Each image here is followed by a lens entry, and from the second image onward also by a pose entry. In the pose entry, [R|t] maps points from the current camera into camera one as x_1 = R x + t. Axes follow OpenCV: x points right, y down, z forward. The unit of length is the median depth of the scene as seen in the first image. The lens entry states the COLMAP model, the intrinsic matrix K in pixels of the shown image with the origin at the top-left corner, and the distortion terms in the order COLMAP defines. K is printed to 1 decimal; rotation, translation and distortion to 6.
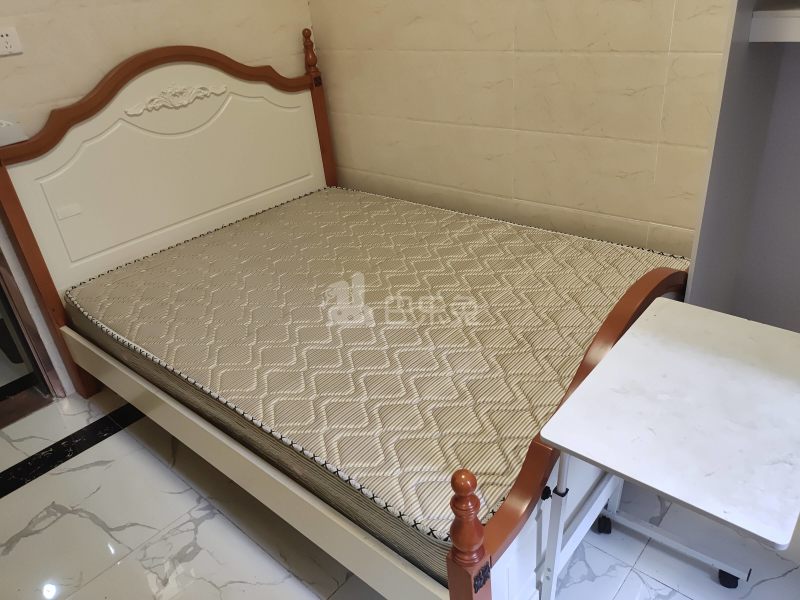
lens RADIAL K [[589.7, 0, 405.1], [0, 589.7, 296.9], [0, 0, 1]] dist [0.043842, -0.065472]
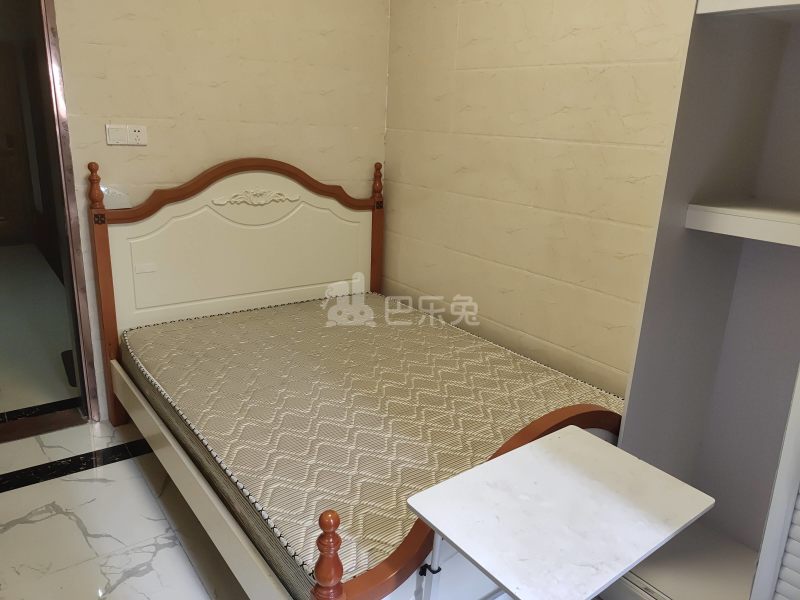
lens RADIAL K [[582.1, 0, 417.6], [0, 582.1, 299.9], [0, 0, 1]] dist [0.043220, -0.075213]
pose [[0.972992, 0.186342, -0.136246, 0.156333], [-0.210135, 0.959301, -0.188638, 0.028374], [0.095550, 0.212174, 0.972549, -0.108715]]
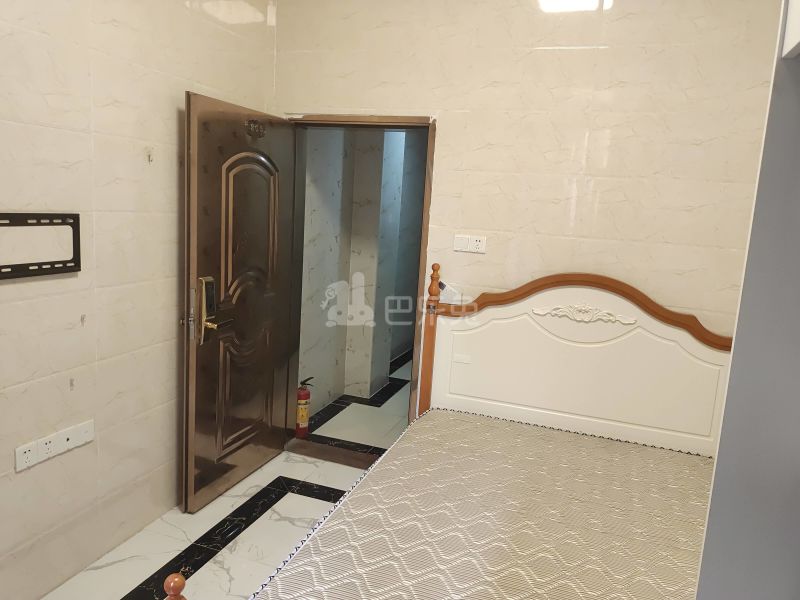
lens RADIAL K [[582.1, 0, 417.6], [0, 582.1, 299.9], [0, 0, 1]] dist [0.043220, -0.075213]
pose [[0.376580, 0.248792, -0.892351, 0.549171], [-0.534051, 0.845389, 0.010325, -0.215275], [0.756952, 0.472673, 0.451224, 0.248248]]
